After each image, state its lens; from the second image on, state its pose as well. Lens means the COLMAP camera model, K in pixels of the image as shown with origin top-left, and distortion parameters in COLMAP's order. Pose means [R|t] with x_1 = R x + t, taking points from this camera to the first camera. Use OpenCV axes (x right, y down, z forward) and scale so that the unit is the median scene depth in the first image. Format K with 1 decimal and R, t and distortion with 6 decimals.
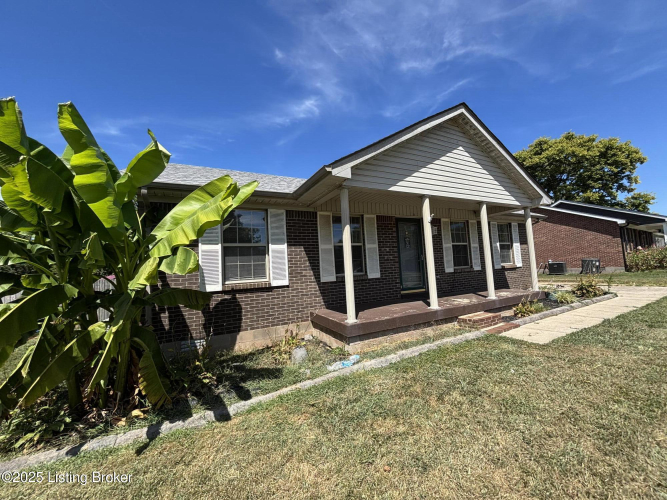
lens RADIAL K [[267.8, 0, 328.7], [0, 267.8, 250.4], [0, 0, 1]] dist [-0.000617, 0.001106]
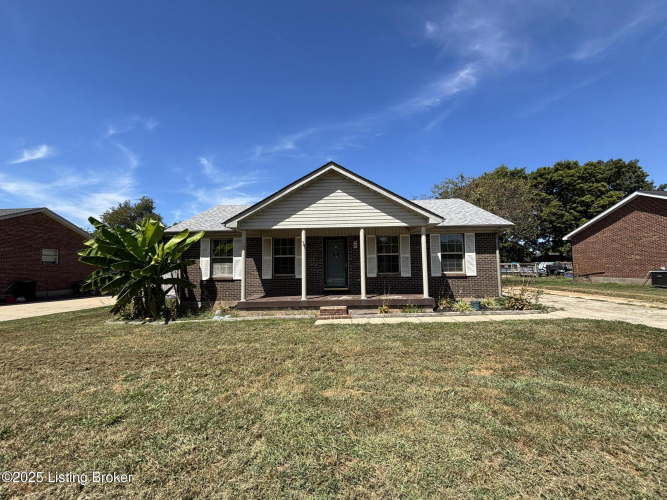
lens RADIAL K [[267.8, 0, 329.7], [0, 267.8, 251.5], [0, 0, 1]] dist [-0.000617, 0.001106]
pose [[0.866969, 0.013706, -0.498173, 1.194695], [0.004313, 0.999378, 0.035003, -0.114238], [0.498343, -0.032495, 0.866371, -0.270004]]
